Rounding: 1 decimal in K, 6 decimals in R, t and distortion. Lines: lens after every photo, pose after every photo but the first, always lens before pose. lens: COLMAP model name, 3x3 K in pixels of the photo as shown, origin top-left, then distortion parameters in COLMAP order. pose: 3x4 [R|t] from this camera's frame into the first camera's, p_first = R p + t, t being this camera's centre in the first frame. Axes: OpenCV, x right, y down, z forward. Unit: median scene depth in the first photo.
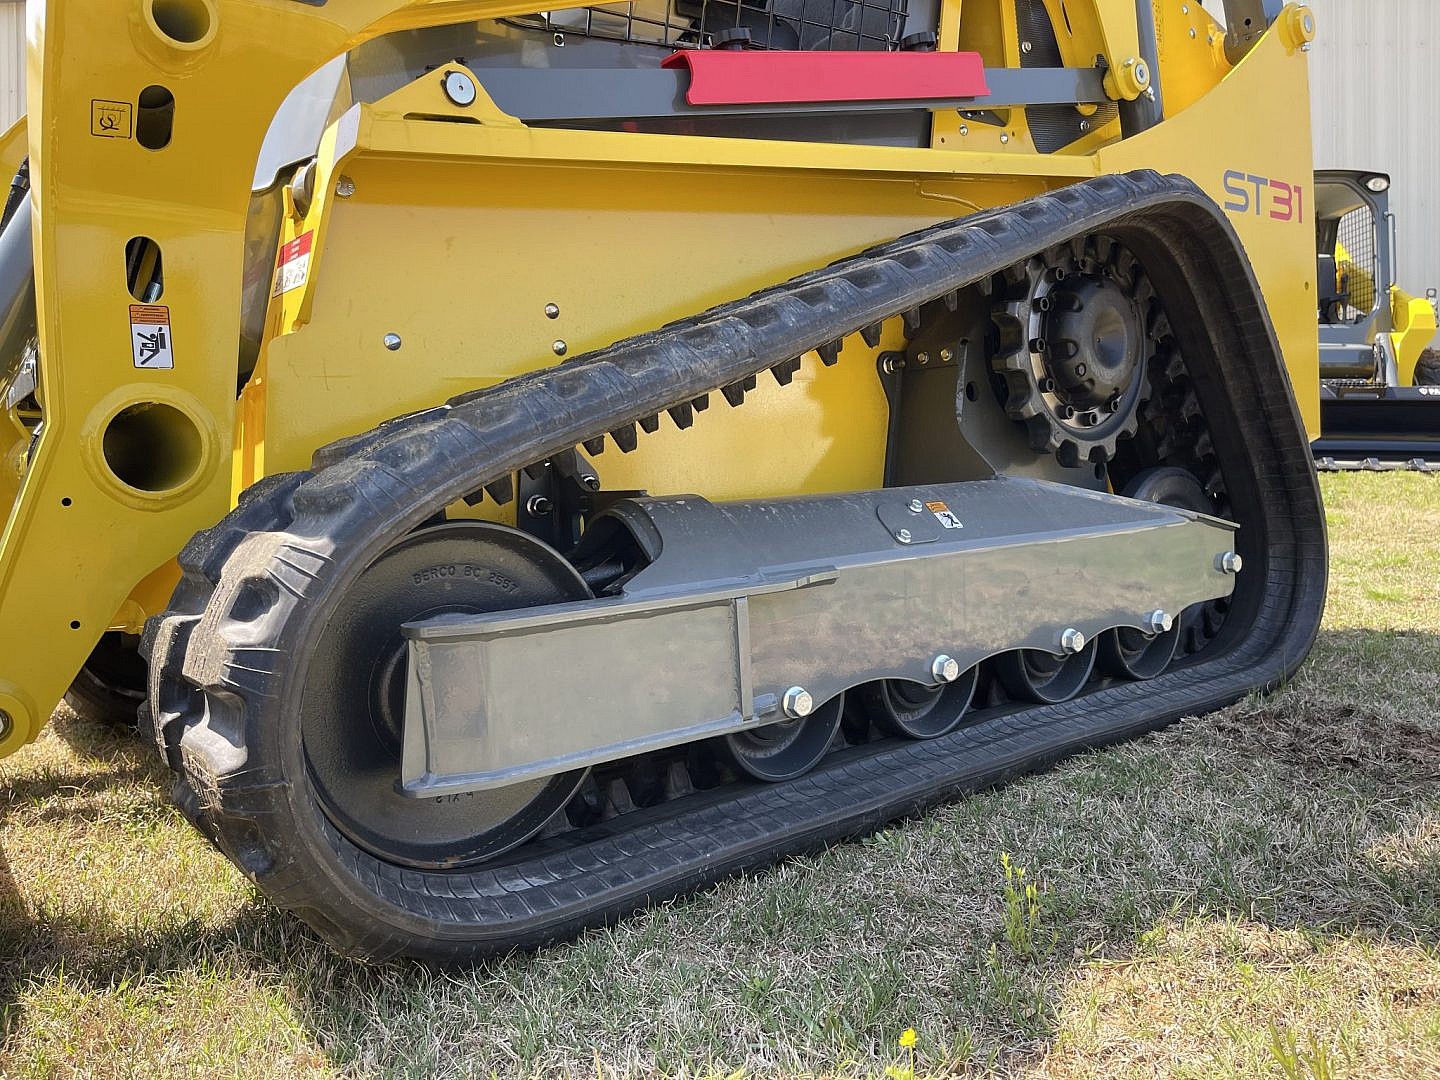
lens RADIAL K [[1110.0, 0, 720.0], [0, 1110.0, 540.0], [0, 0, 1]] dist [0.110781, -0.177420]
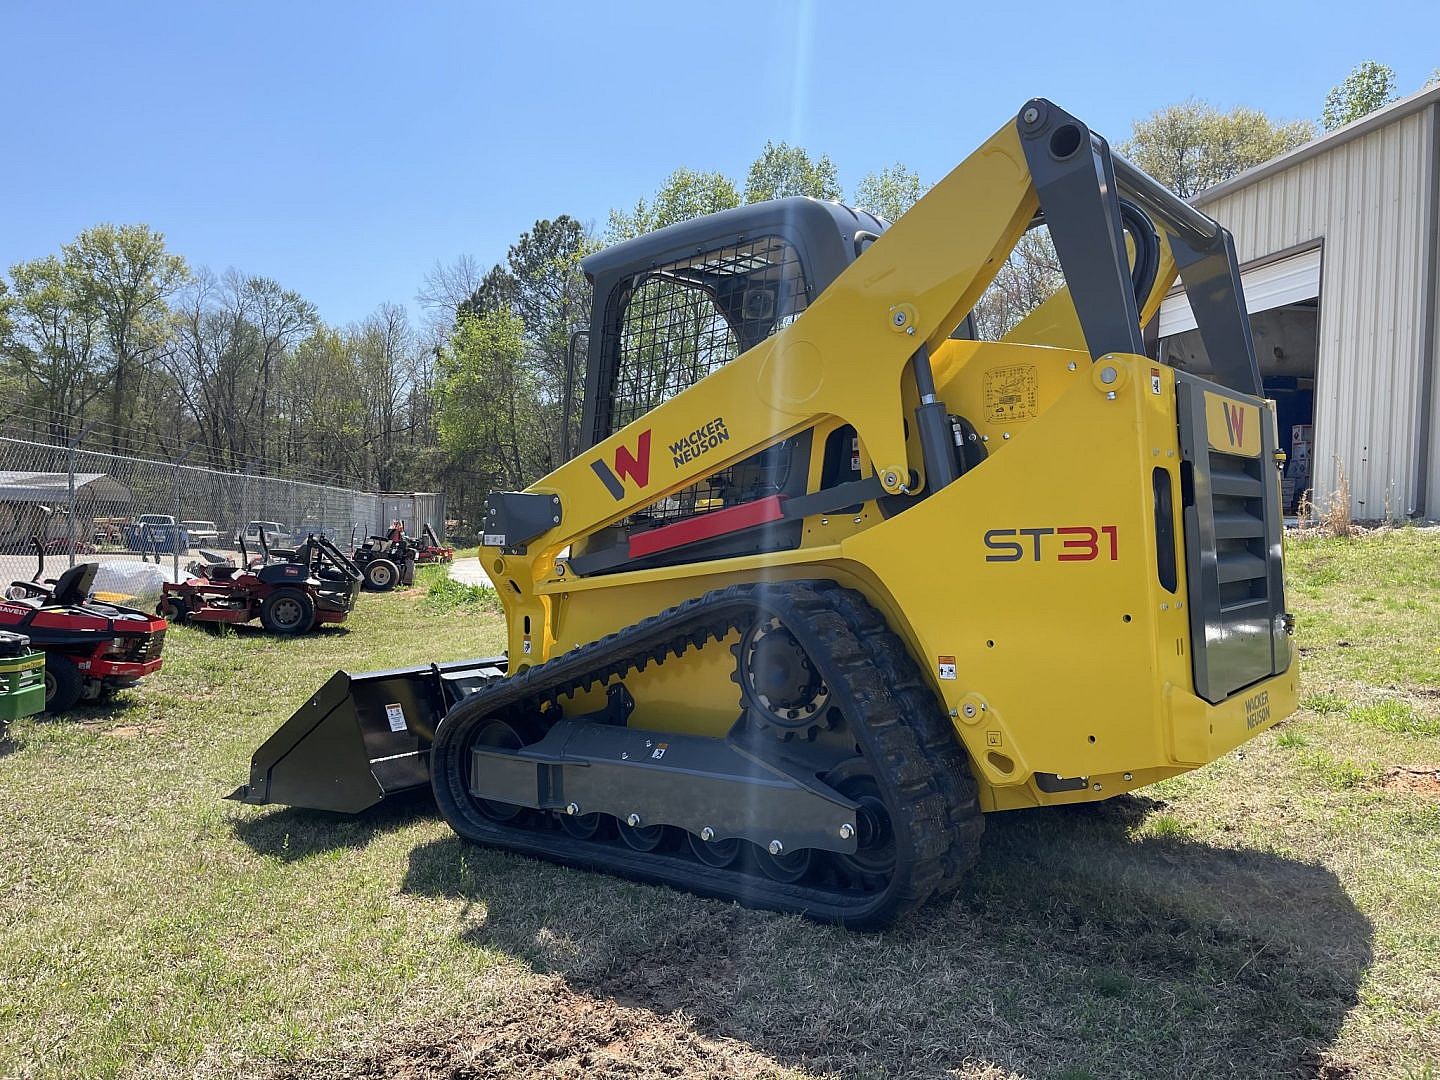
lens RADIAL K [[1092.3, 0, 754.6], [0, 1092.3, 536.8], [0, 0, 1]] dist [0.034746, -0.100429]
pose [[0.245216, 0.043409, -0.968496, 1.942807], [-0.042639, 0.998513, 0.033959, -0.439340], [0.968530, 0.032968, 0.246702, 0.566851]]
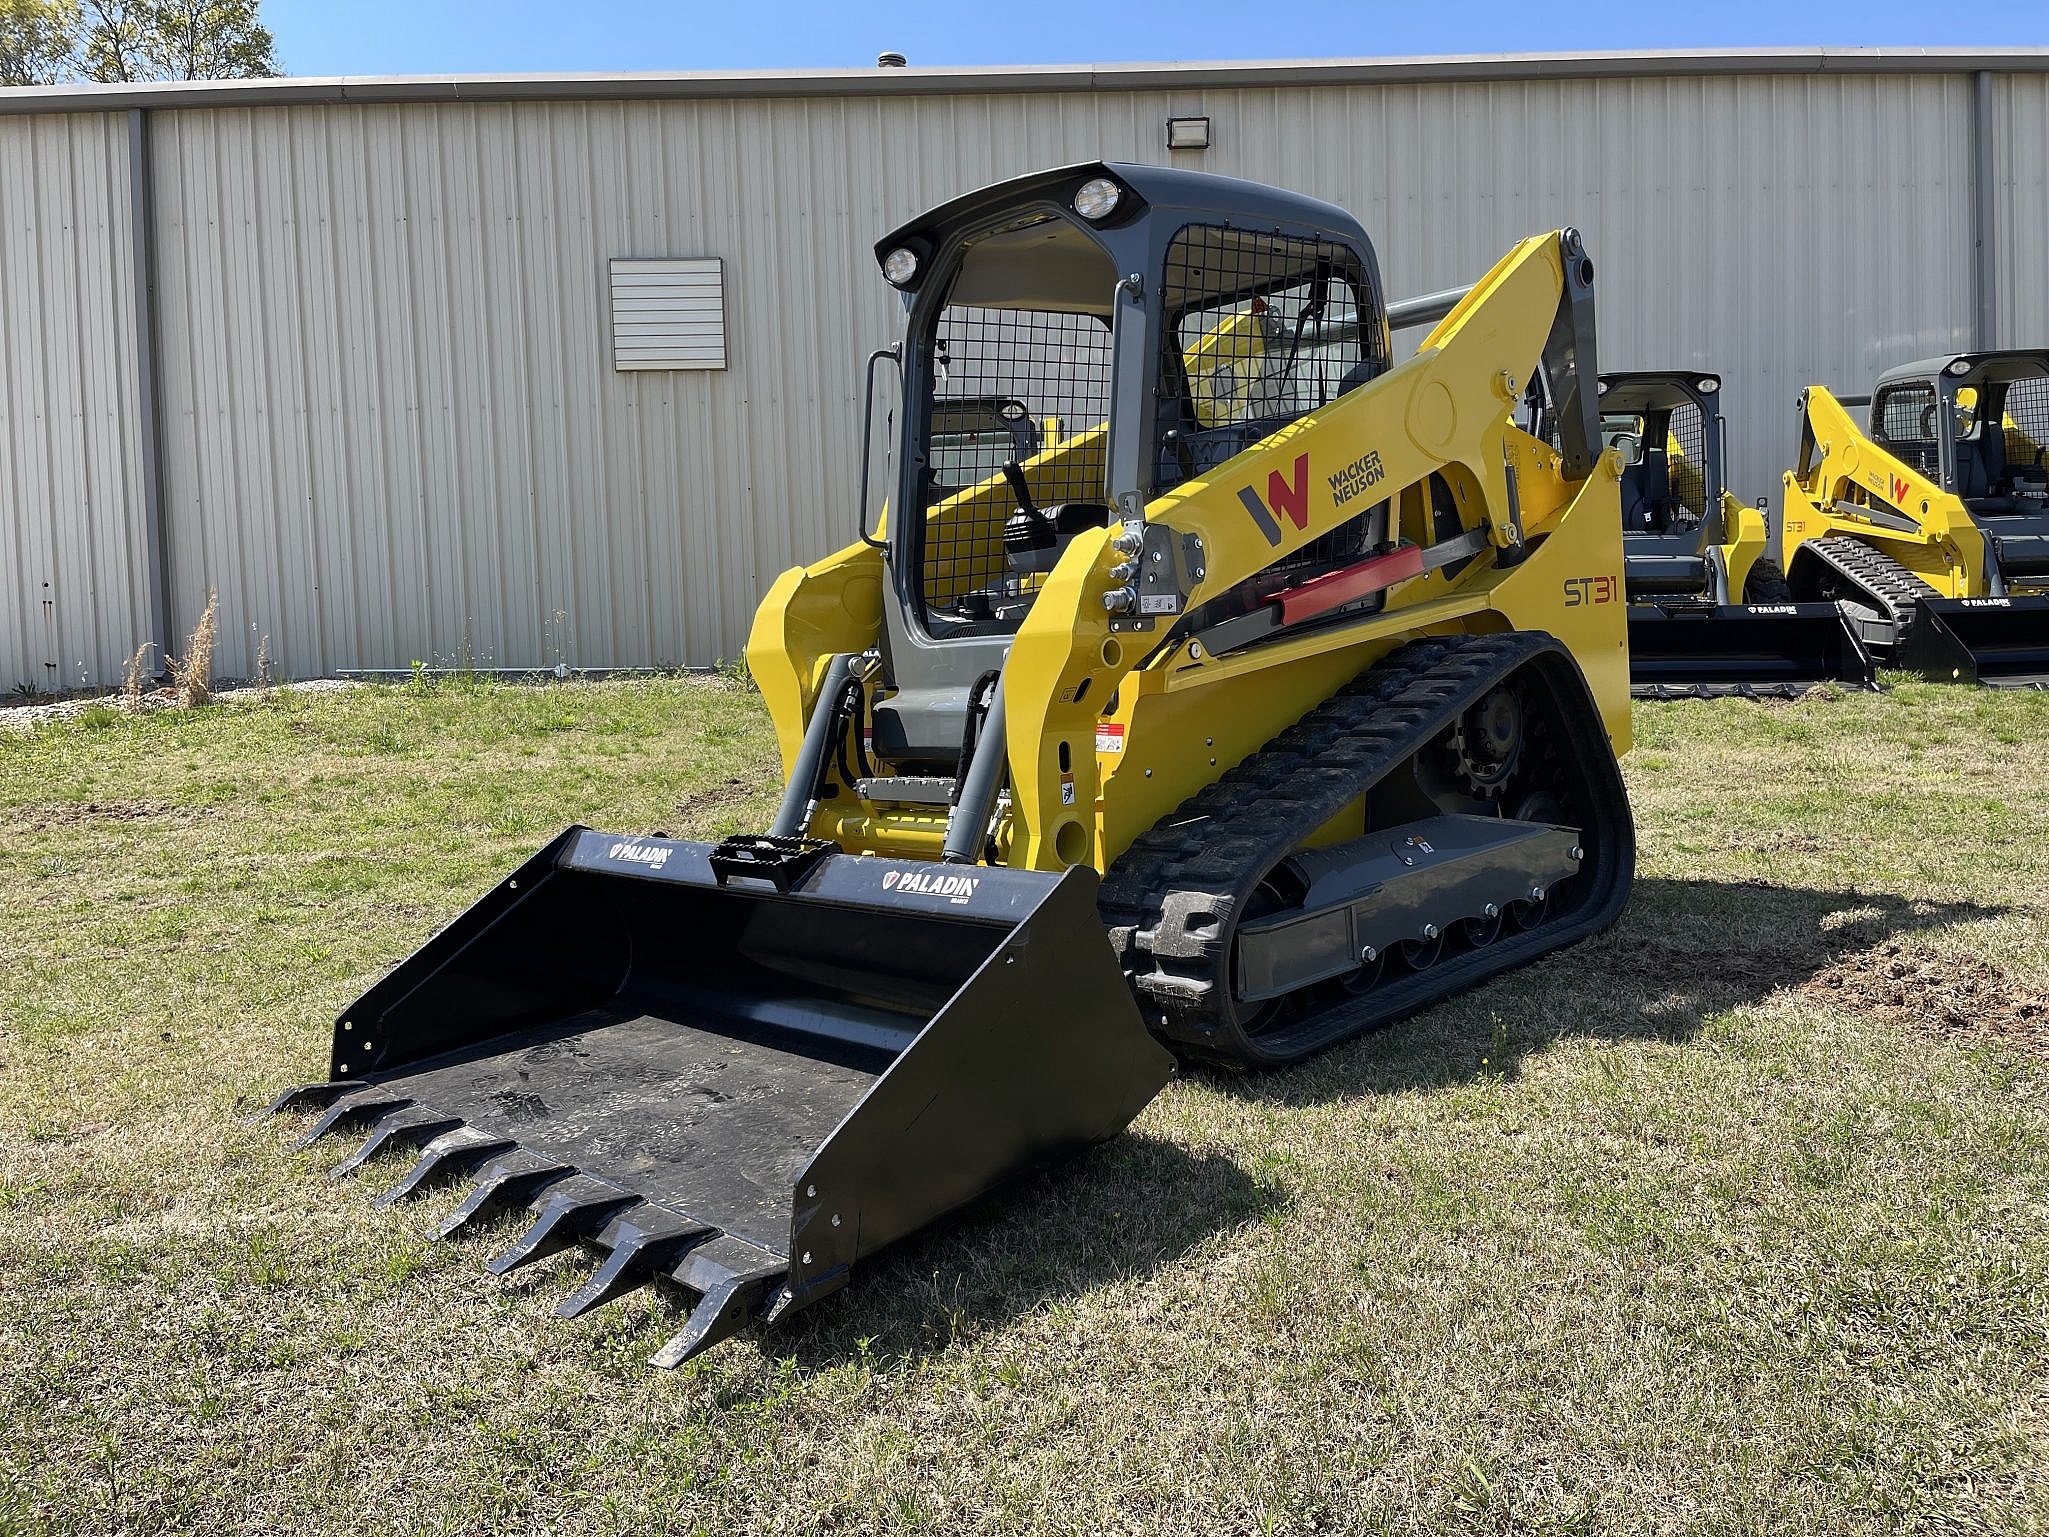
lens RADIAL K [[1539.3, 0, 1026.0], [0, 1539.3, 781.2], [0, 0, 1]] dist [0.014091, -0.004352]
pose [[0.995185, -0.036658, 0.090897, -0.558935], [0.033772, 0.998882, 0.033085, -0.195271], [-0.092008, -0.029856, 0.995311, -1.187227]]
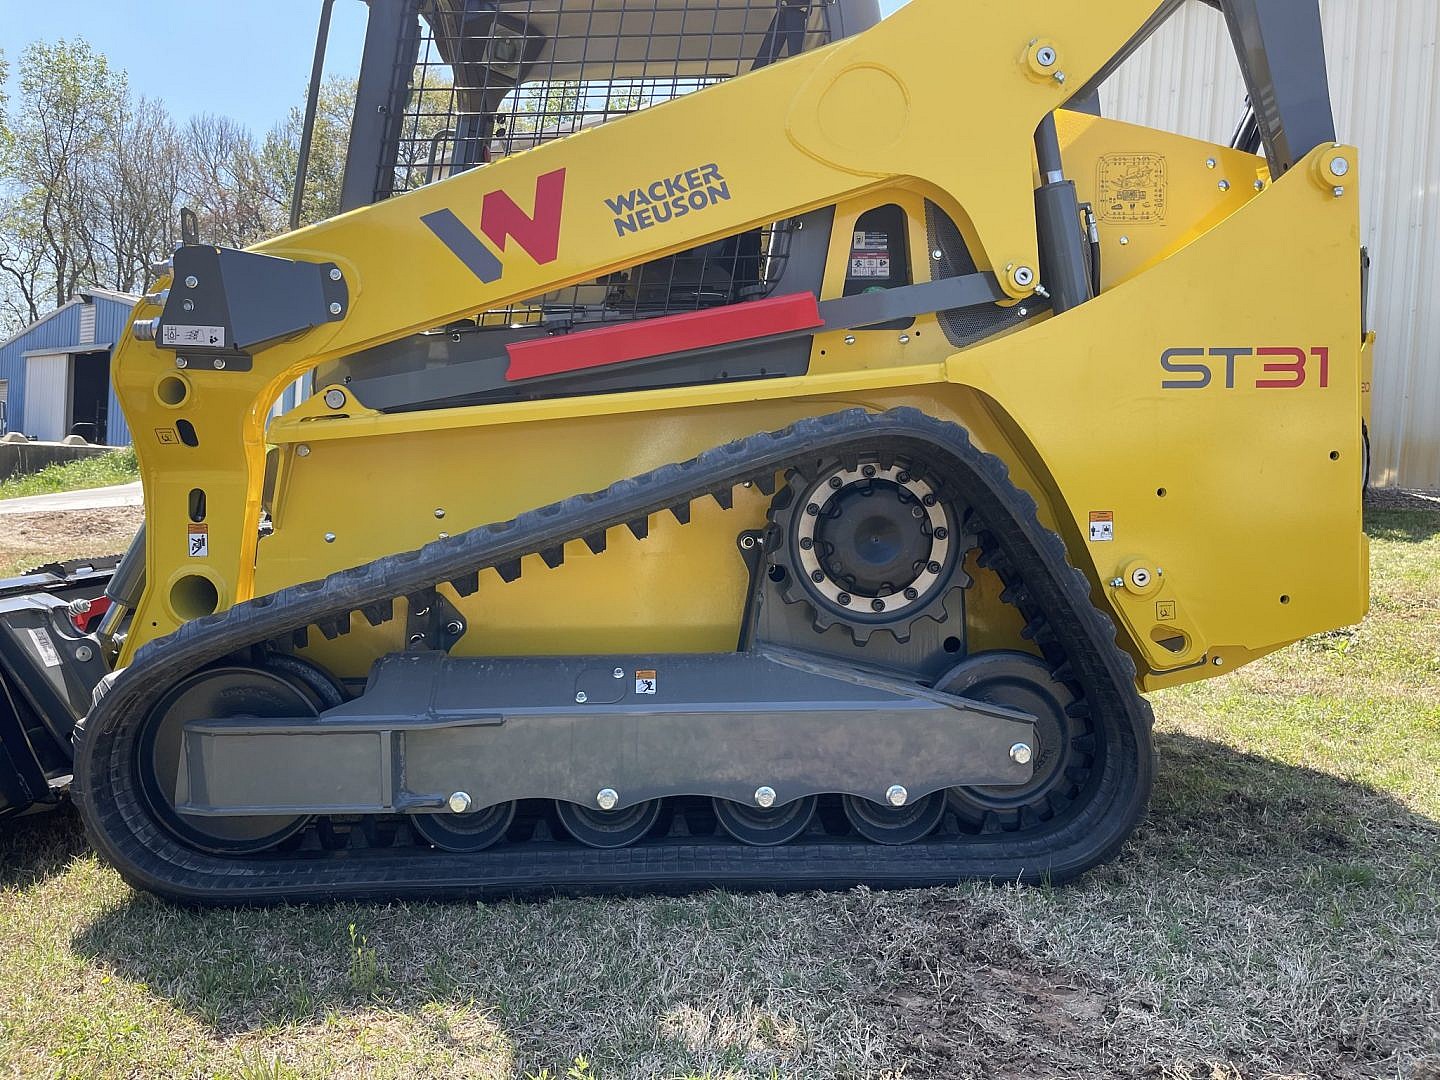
lens RADIAL K [[1081.8, 0, 720.0], [0, 1081.8, 540.0], [0, 0, 1]] dist [0.018414, 0.004205]
pose [[0.810121, 0.075425, -0.581391, 0.869290], [-0.072655, 0.996961, 0.028099, -0.200969], [0.581743, 0.019478, 0.813139, 0.012453]]
